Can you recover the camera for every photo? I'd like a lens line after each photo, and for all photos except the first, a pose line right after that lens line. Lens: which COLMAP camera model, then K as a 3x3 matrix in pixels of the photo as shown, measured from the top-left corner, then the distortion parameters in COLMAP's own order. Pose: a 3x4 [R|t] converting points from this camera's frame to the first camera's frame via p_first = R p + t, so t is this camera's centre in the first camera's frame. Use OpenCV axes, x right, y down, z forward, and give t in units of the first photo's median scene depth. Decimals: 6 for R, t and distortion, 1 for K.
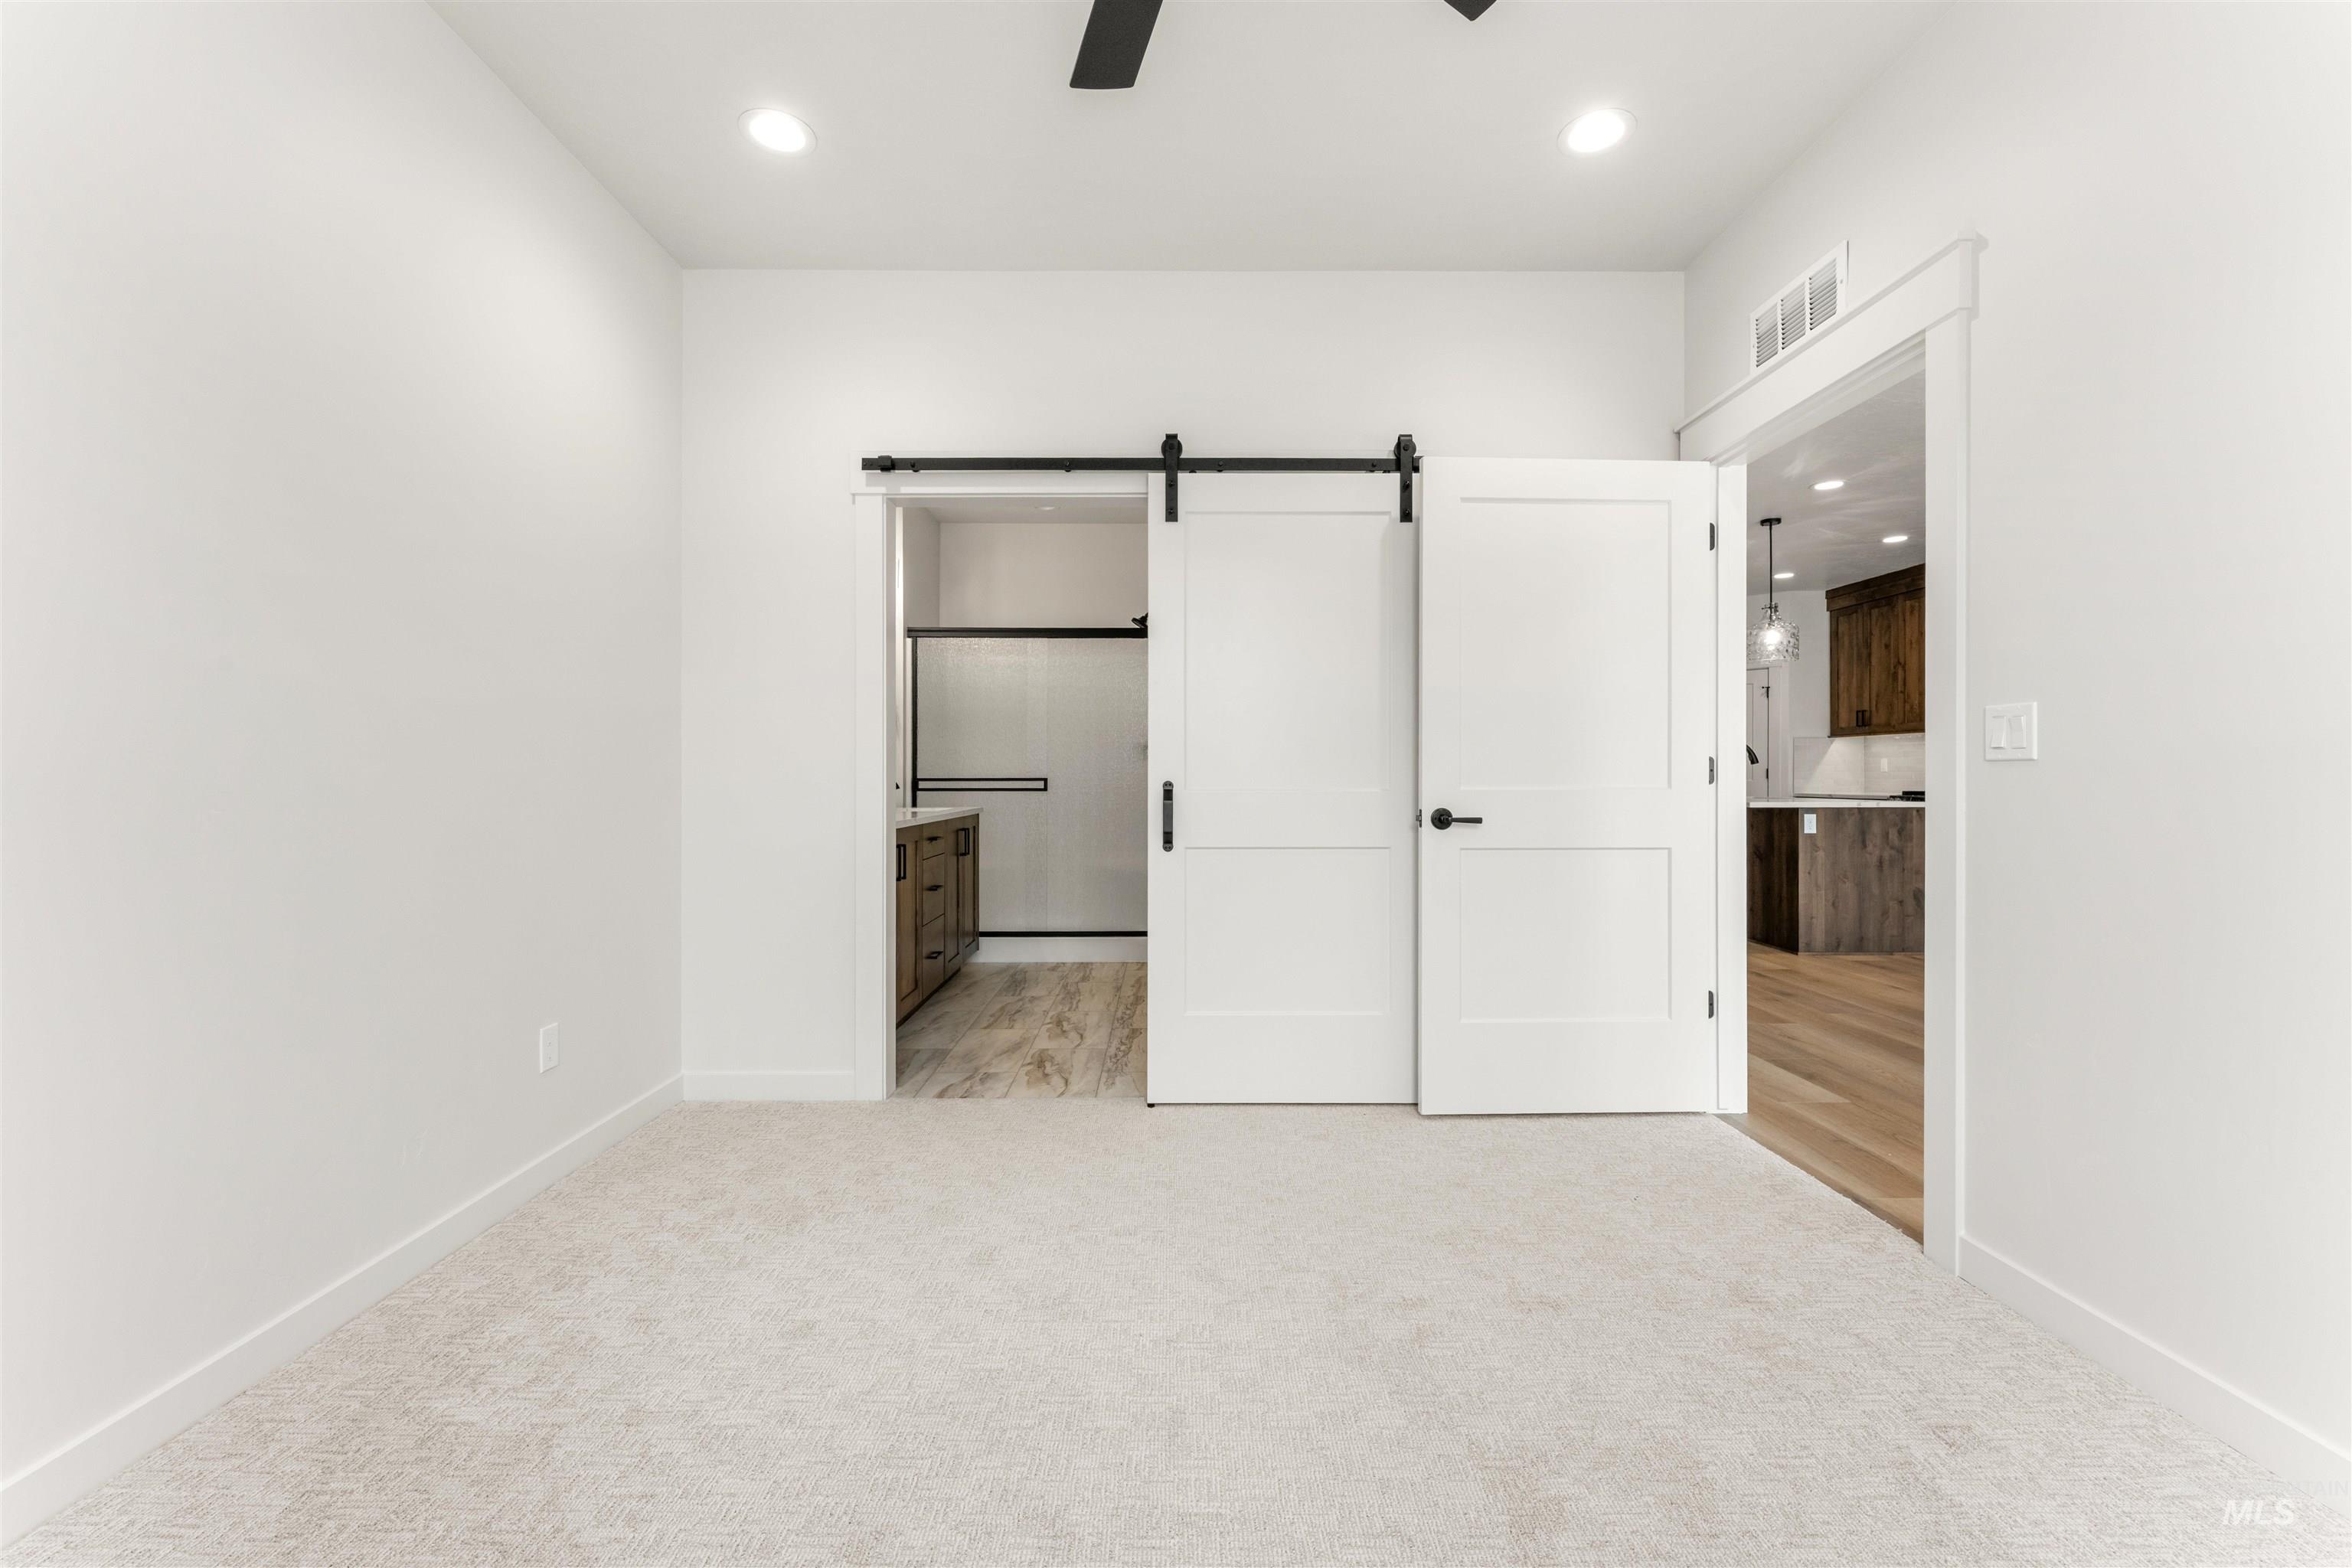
lens RADIAL K [[970.5, 0, 1177.6], [0, 970.5, 780.5], [0, 0, 1]] dist [0.001881, -0.001605]
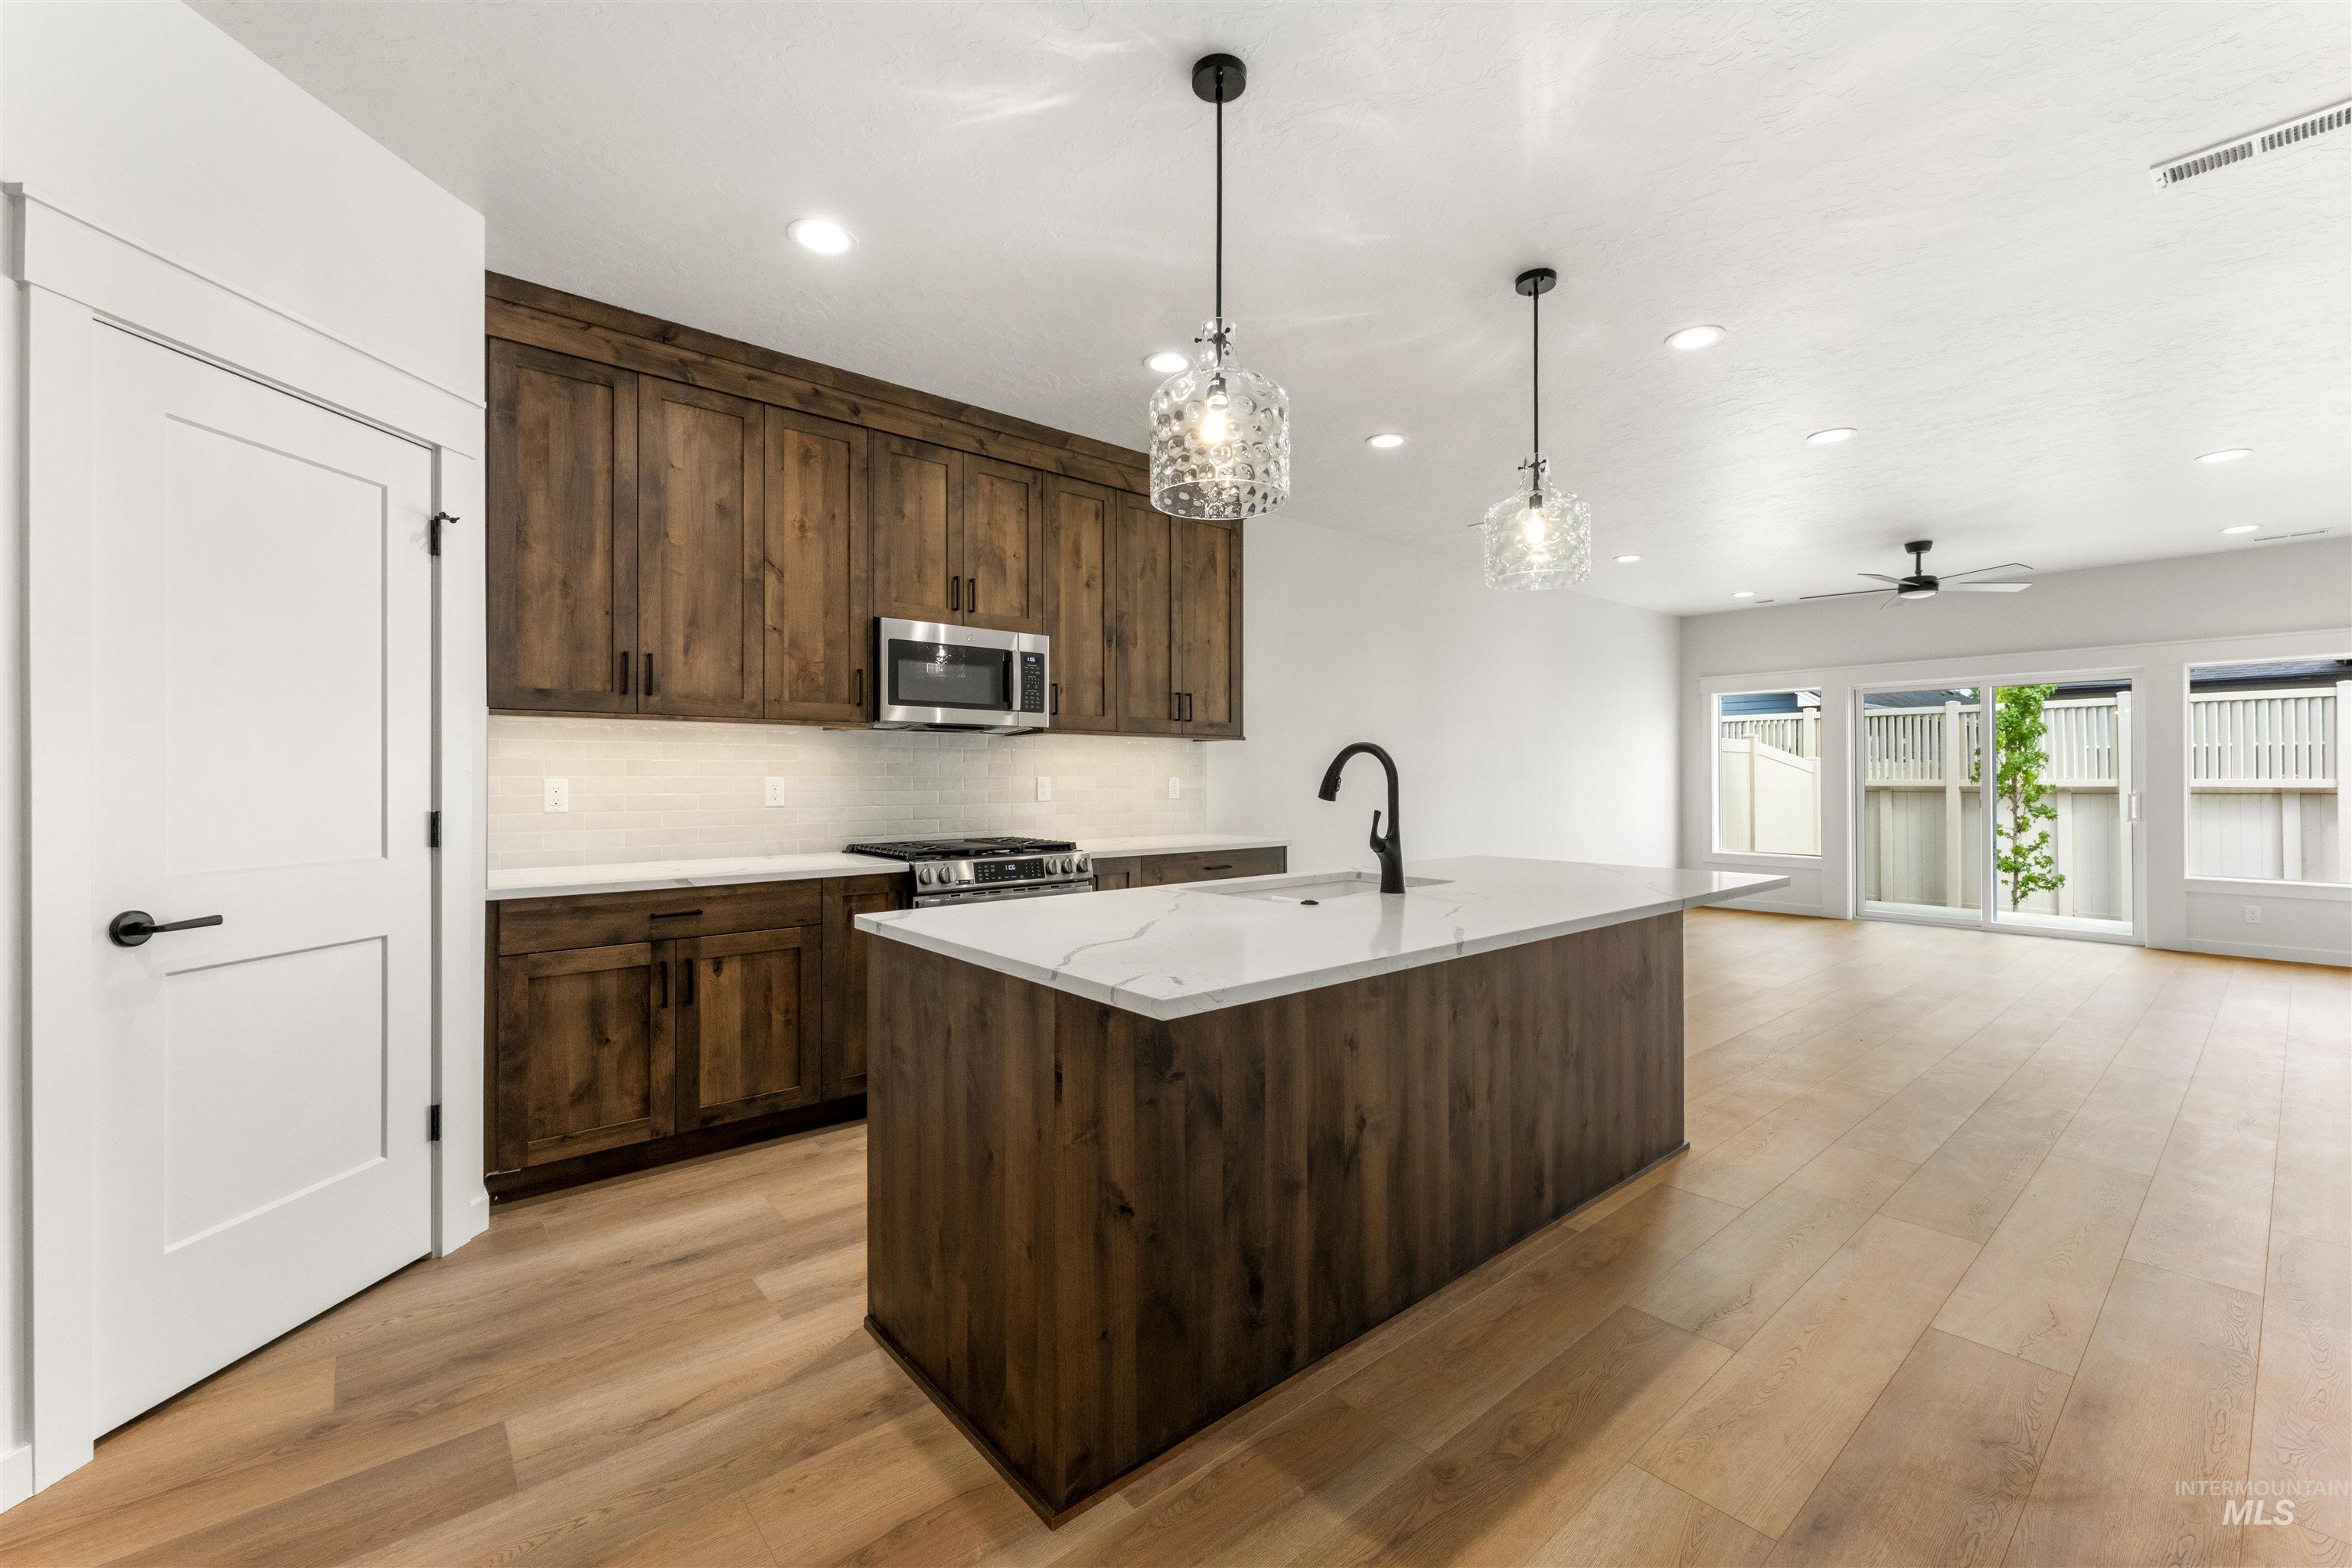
lens RADIAL K [[970.5, 0, 1175.5], [0, 970.5, 777.4], [0, 0, 1]] dist [0.001881, -0.001605]
pose [[-0.637064, 0.000354, 0.770811, 0.751621], [0.001920, 0.999998, 0.001127, -0.063013], [-0.770809, 0.002198, -0.637063, 2.954157]]
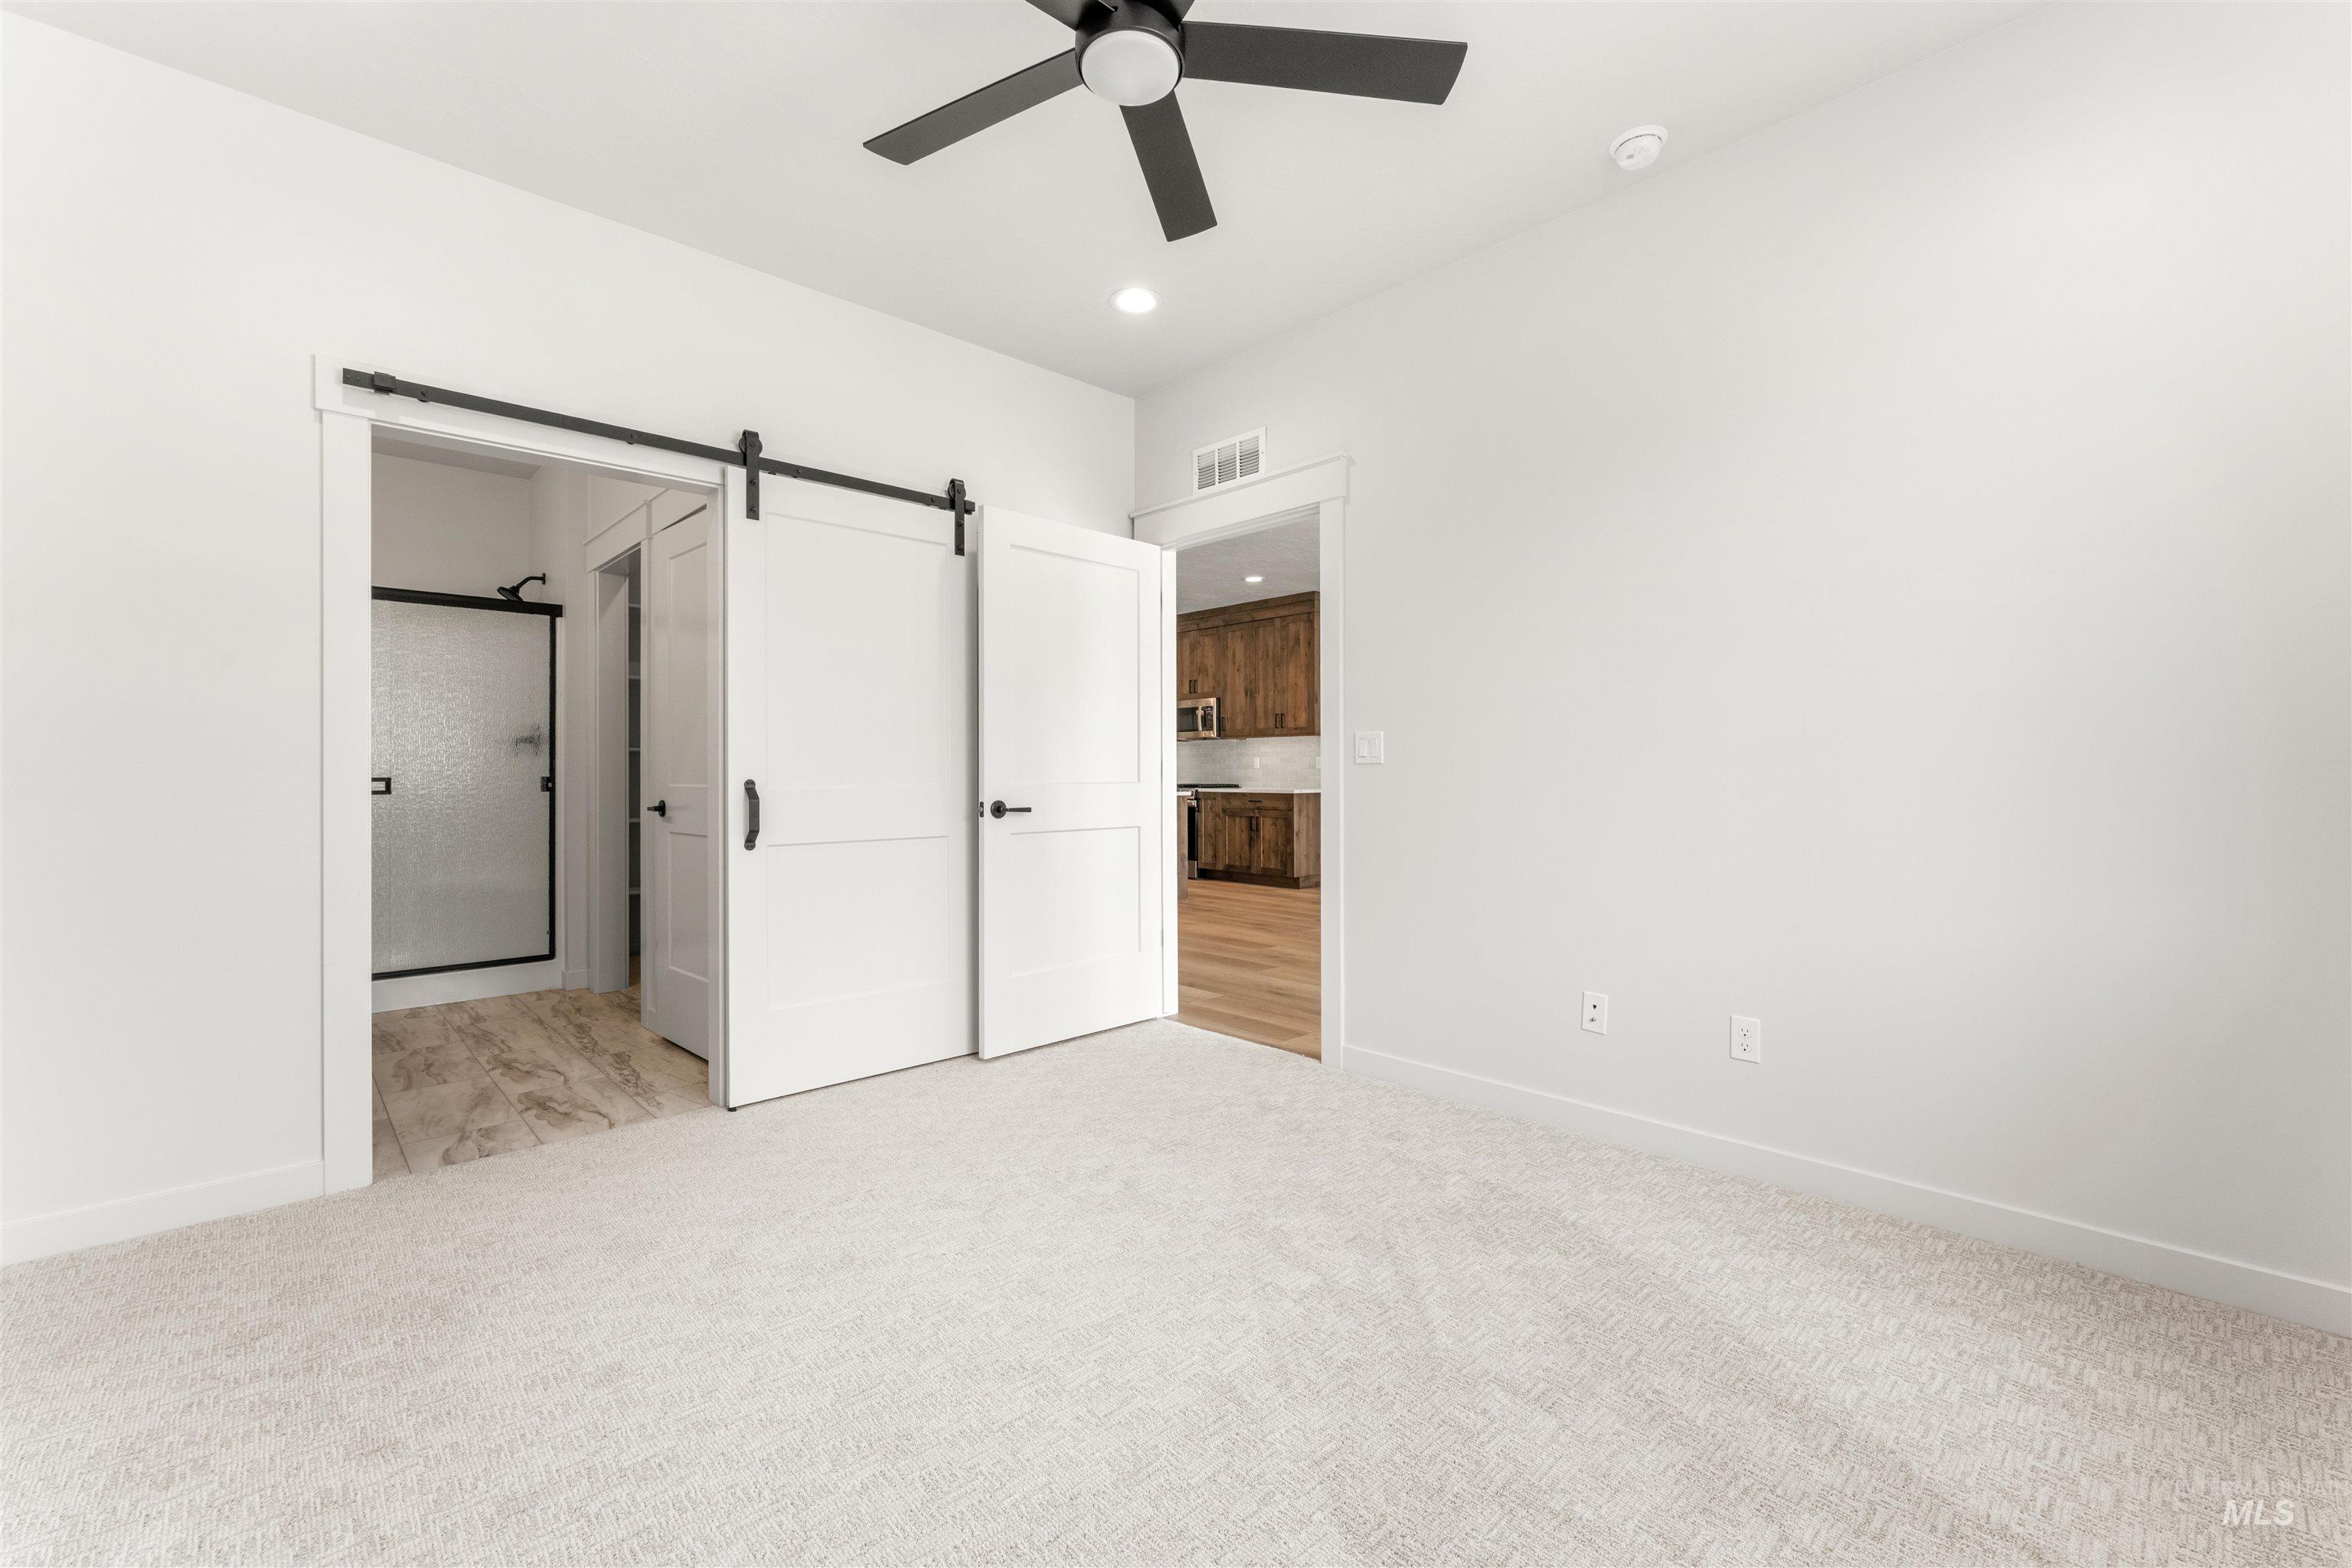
lens RADIAL K [[970.5, 0, 1169.9], [0, 970.5, 778.5], [0, 0, 1]] dist [0.001881, -0.001605]
pose [[0.734399, -0.004821, 0.678701, -0.371568], [0.005274, 0.999985, 0.001396, 0.000625], [-0.678698, 0.002554, 0.734413, -0.023705]]
